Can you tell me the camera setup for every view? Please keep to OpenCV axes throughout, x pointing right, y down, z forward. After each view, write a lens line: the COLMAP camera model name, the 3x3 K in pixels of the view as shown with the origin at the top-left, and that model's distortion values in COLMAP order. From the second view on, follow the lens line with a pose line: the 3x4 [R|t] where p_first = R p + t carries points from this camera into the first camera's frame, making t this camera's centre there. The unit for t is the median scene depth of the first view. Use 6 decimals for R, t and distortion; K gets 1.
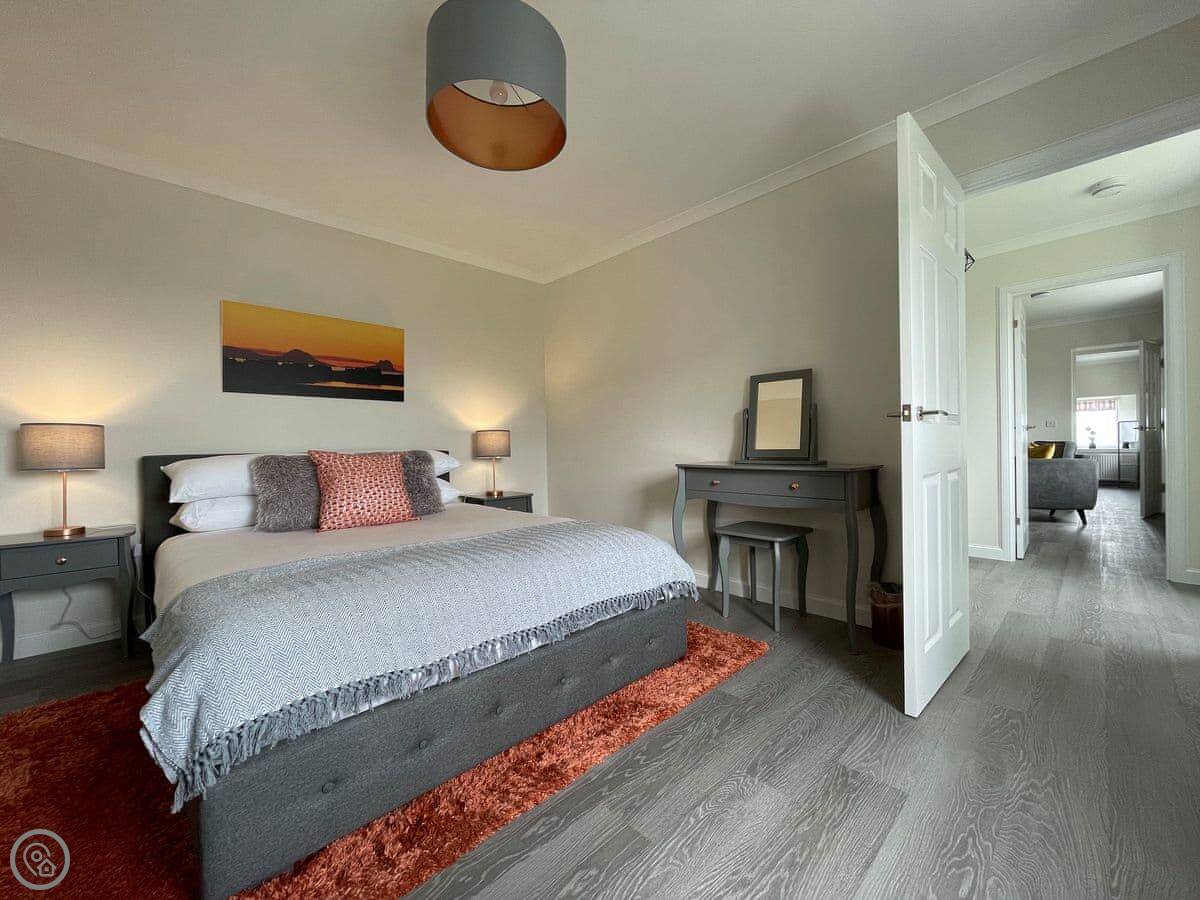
lens RADIAL K [[485.8, 0, 599.2], [0, 485.8, 446.9], [0, 0, 1]] dist [0.002957, -0.000141]
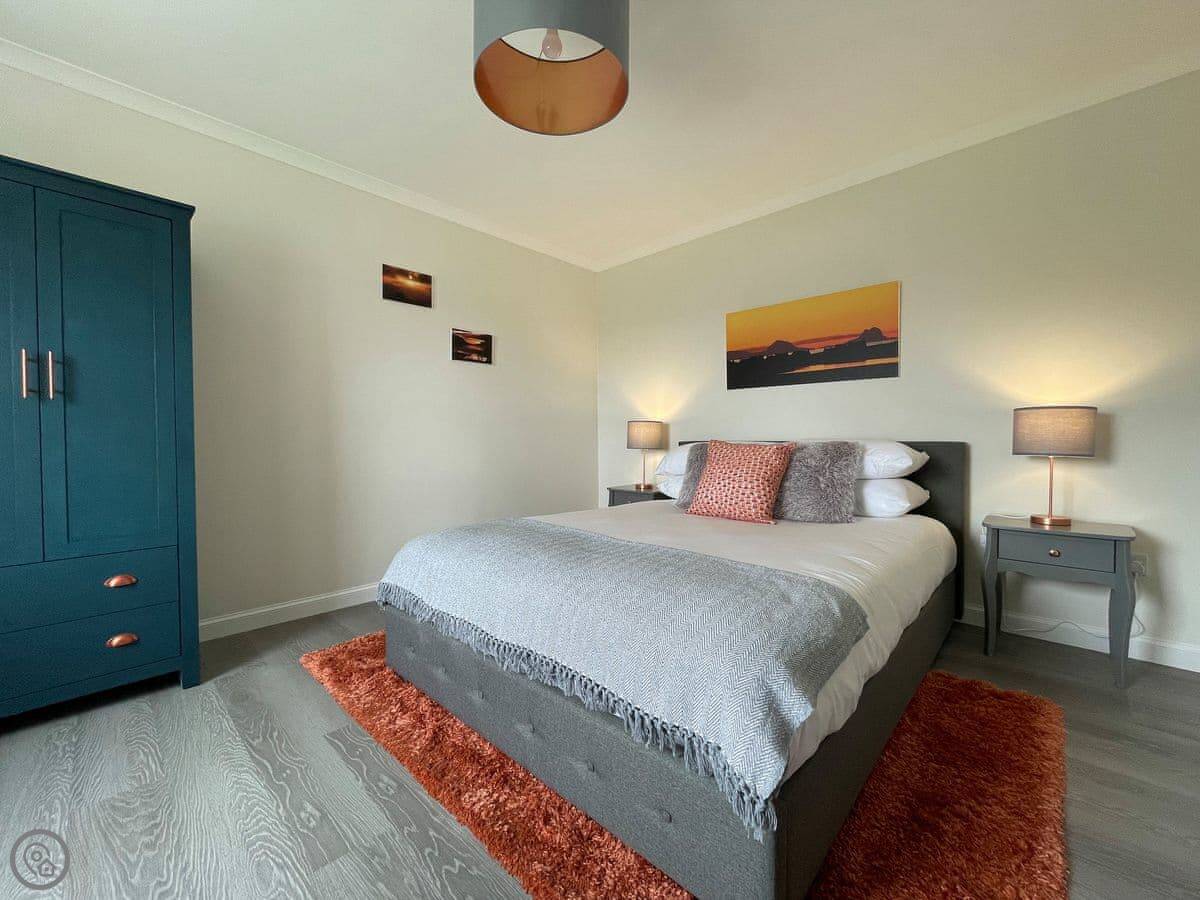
lens RADIAL K [[485.8, 0, 599.2], [0, 485.8, 446.9], [0, 0, 1]] dist [0.002957, -0.000141]
pose [[0.034484, 0.035856, -0.998762, 0.416837], [0.000944, 0.999355, 0.035910, -0.013598], [0.999405, -0.002181, 0.034428, 0.613937]]
